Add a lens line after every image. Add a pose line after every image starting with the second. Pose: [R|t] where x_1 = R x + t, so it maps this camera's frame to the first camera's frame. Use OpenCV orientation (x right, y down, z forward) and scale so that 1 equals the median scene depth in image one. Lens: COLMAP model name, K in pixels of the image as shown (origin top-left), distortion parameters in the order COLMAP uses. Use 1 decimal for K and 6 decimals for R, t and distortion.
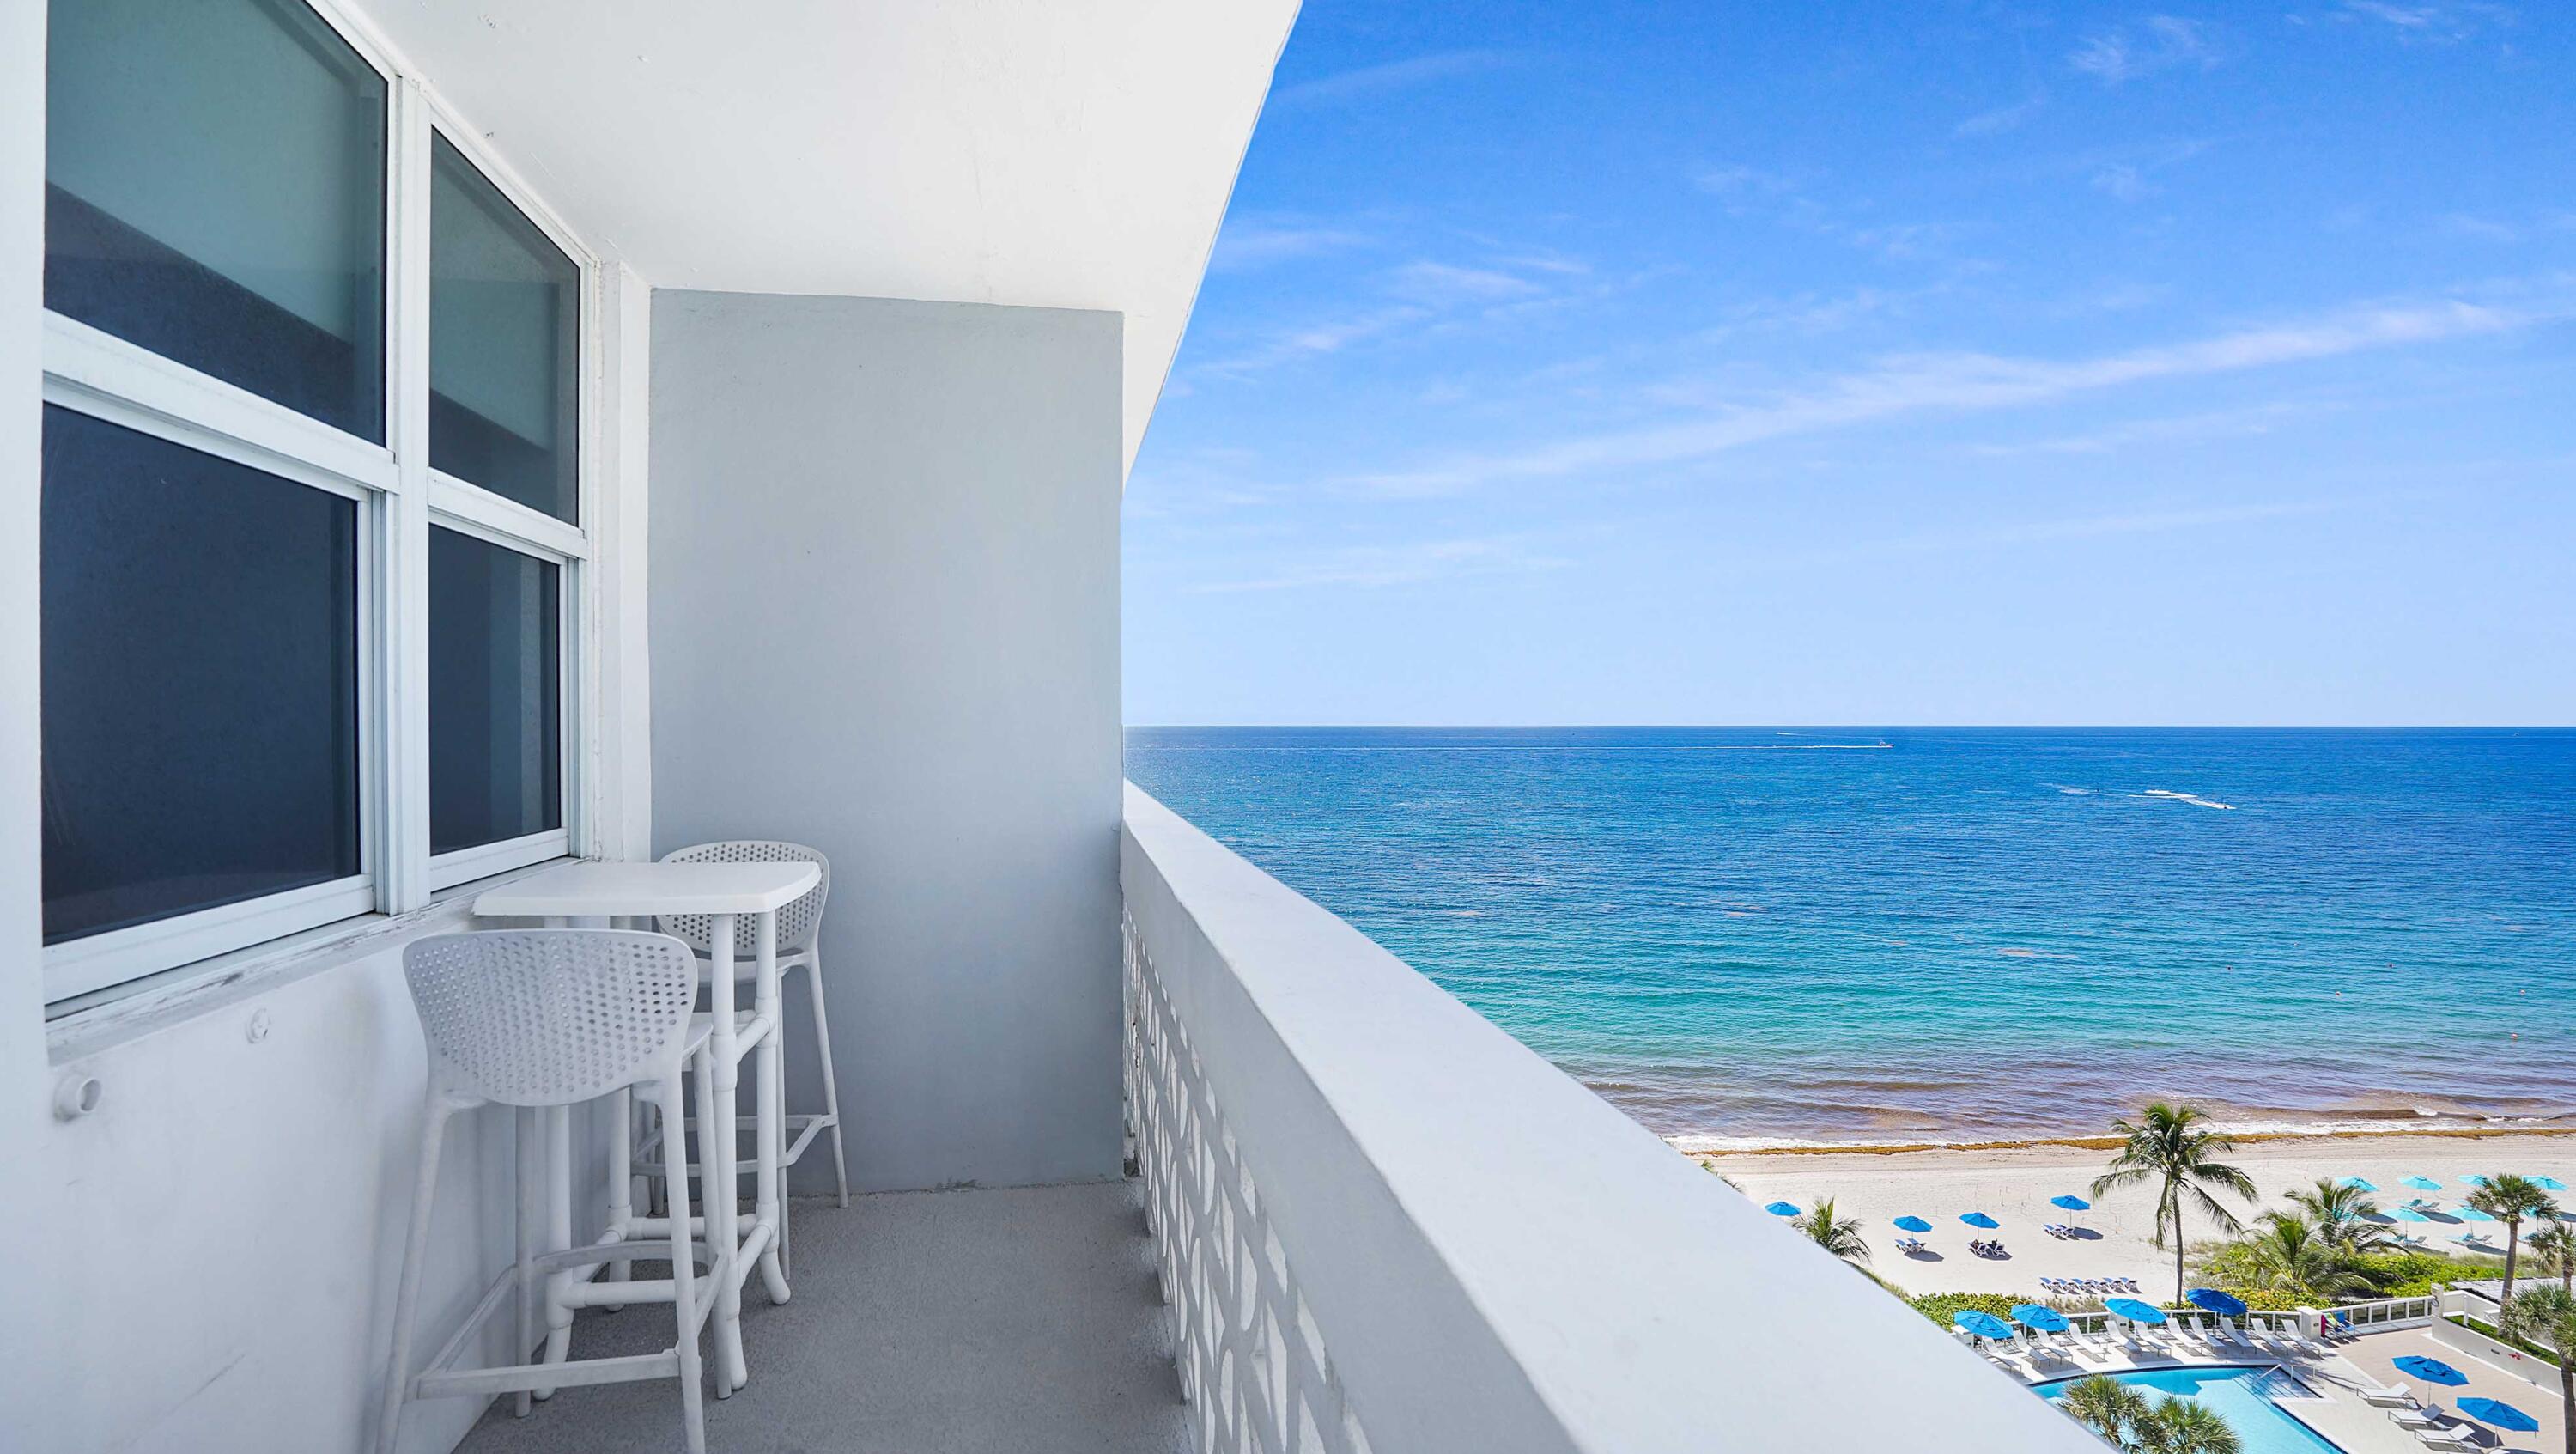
lens RADIAL K [[1226.7, 0, 1285.5], [0, 1226.7, 719.6], [0, 0, 1]] dist [-0.038312, 0.013201]
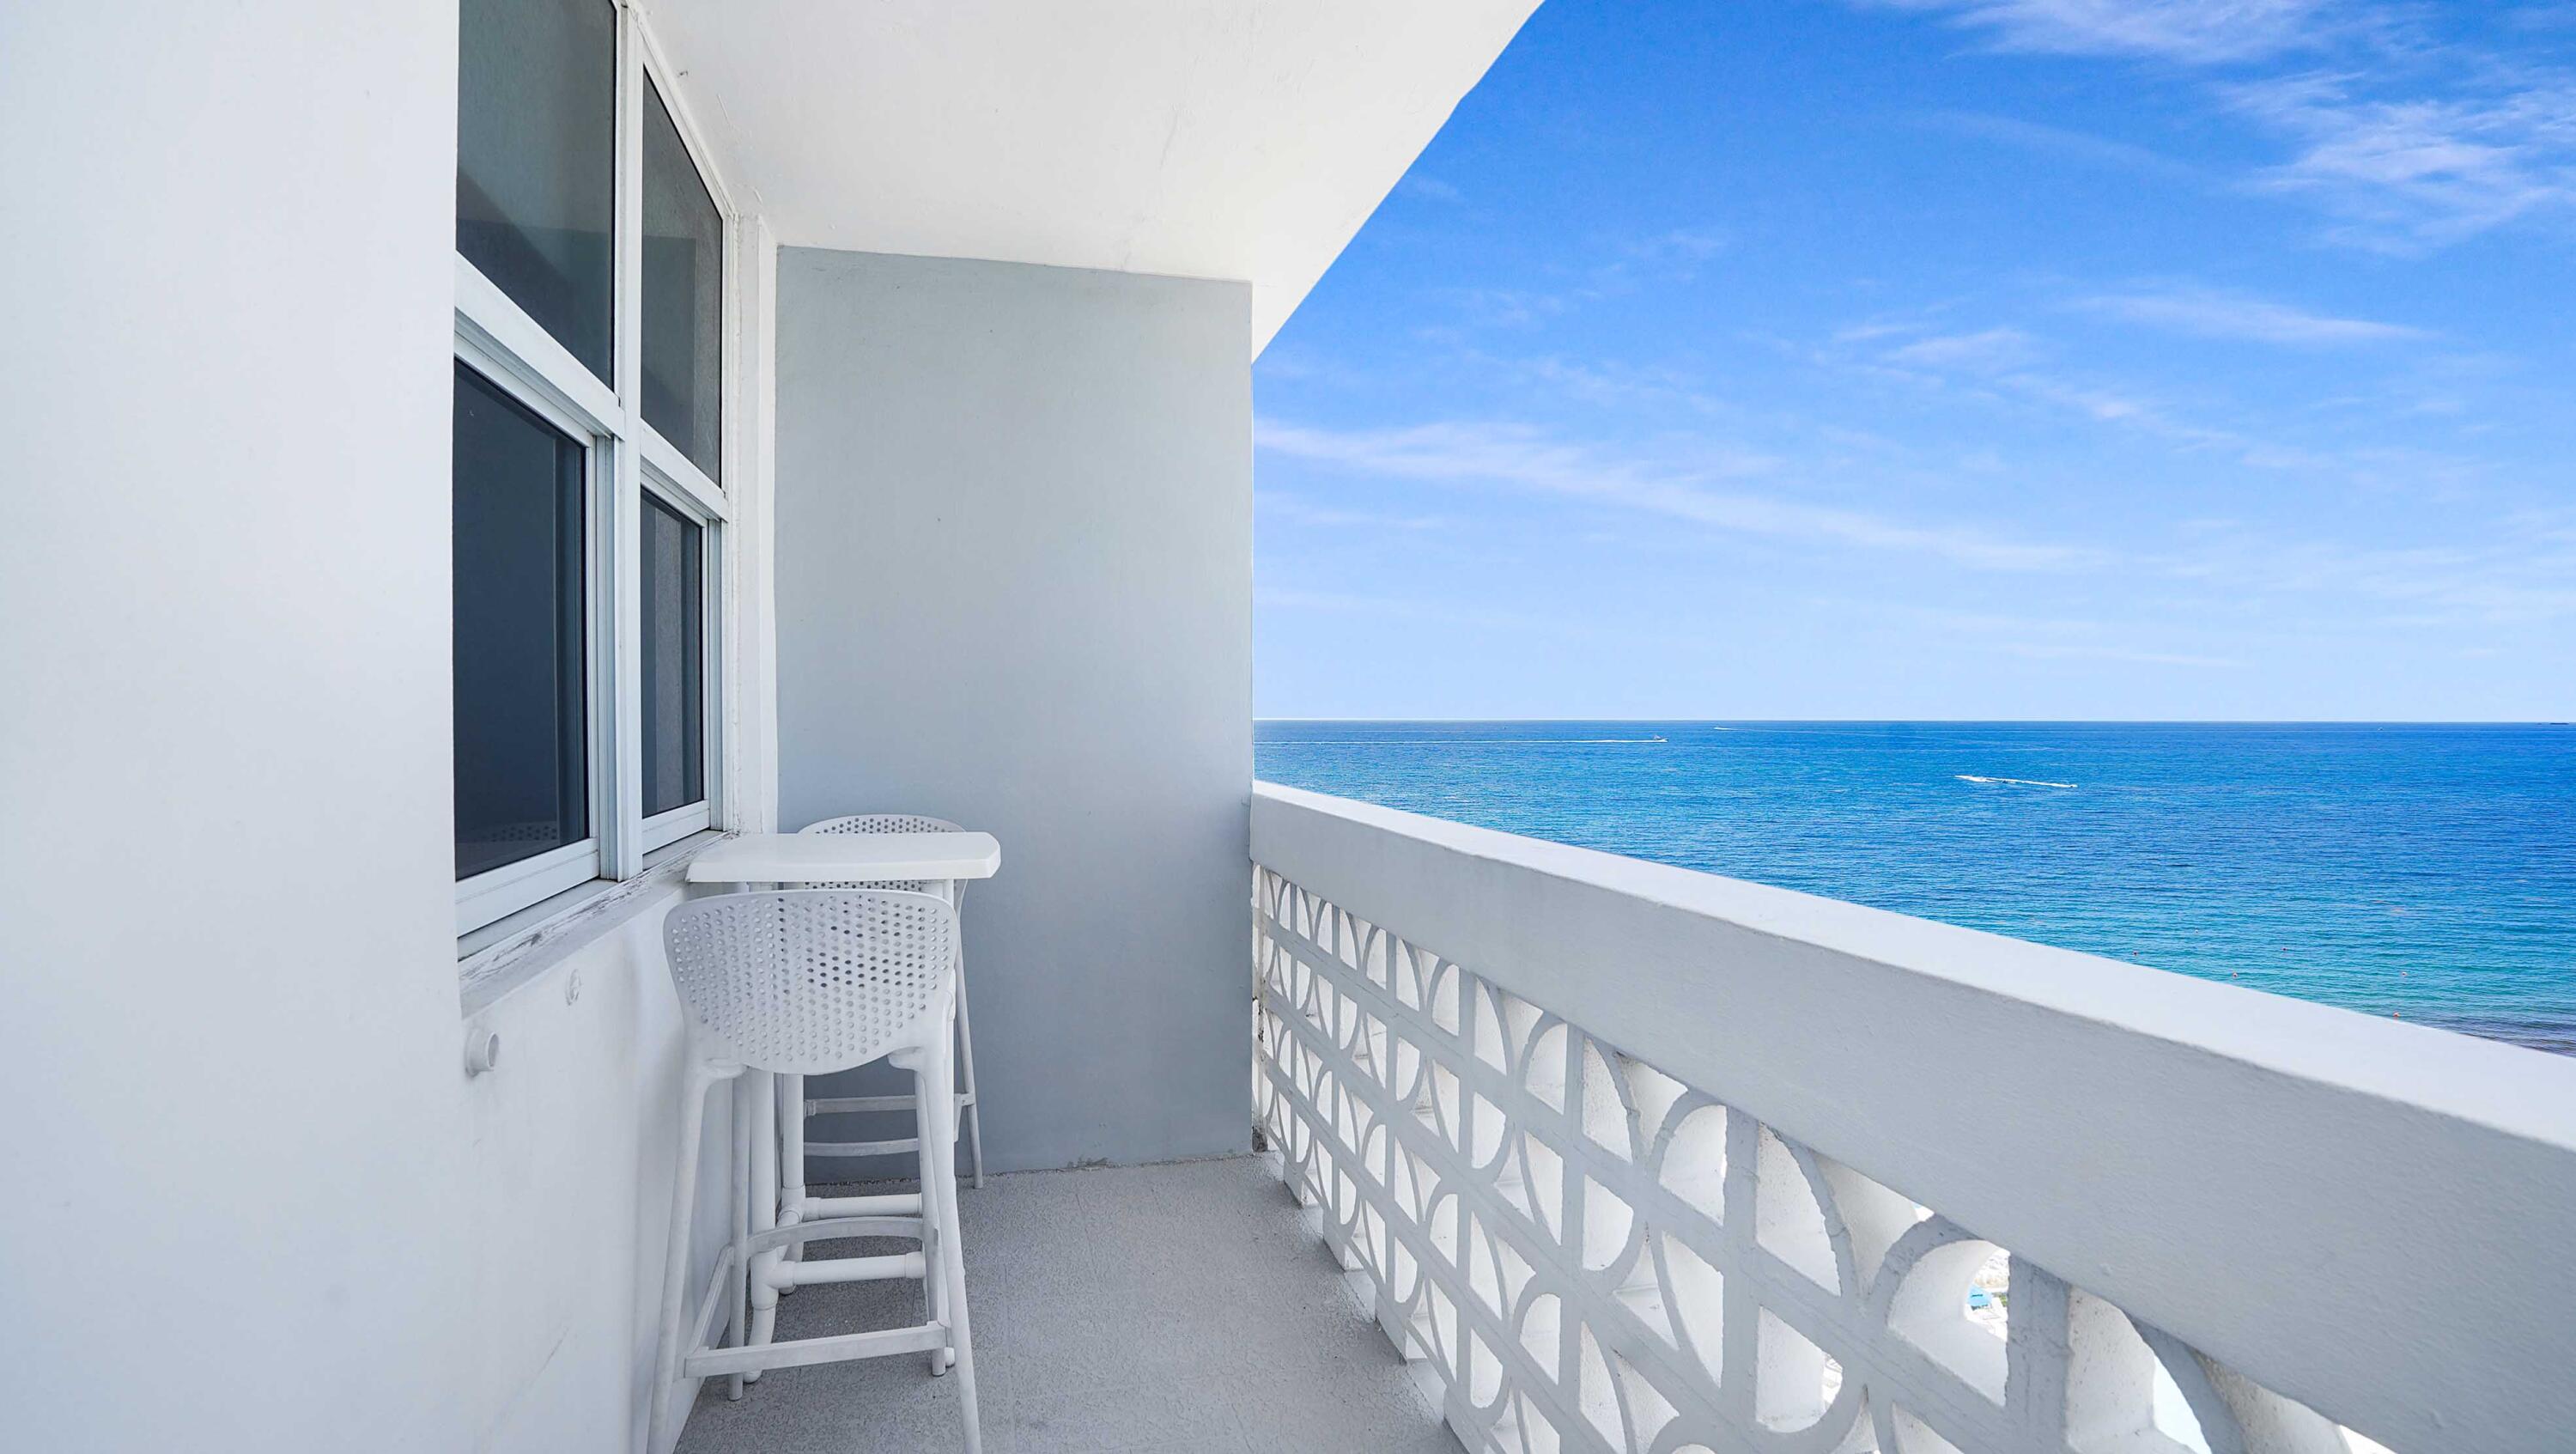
lens RADIAL K [[1226.7, 0, 1278.6], [0, 1226.7, 726.3], [0, 0, 1]] dist [-0.038312, 0.013201]
pose [[0.998426, 0.000791, 0.056086, -0.253192], [-0.001247, 0.999966, 0.008100, 0.028914], [-0.056078, -0.008158, 0.998393, 0.008019]]
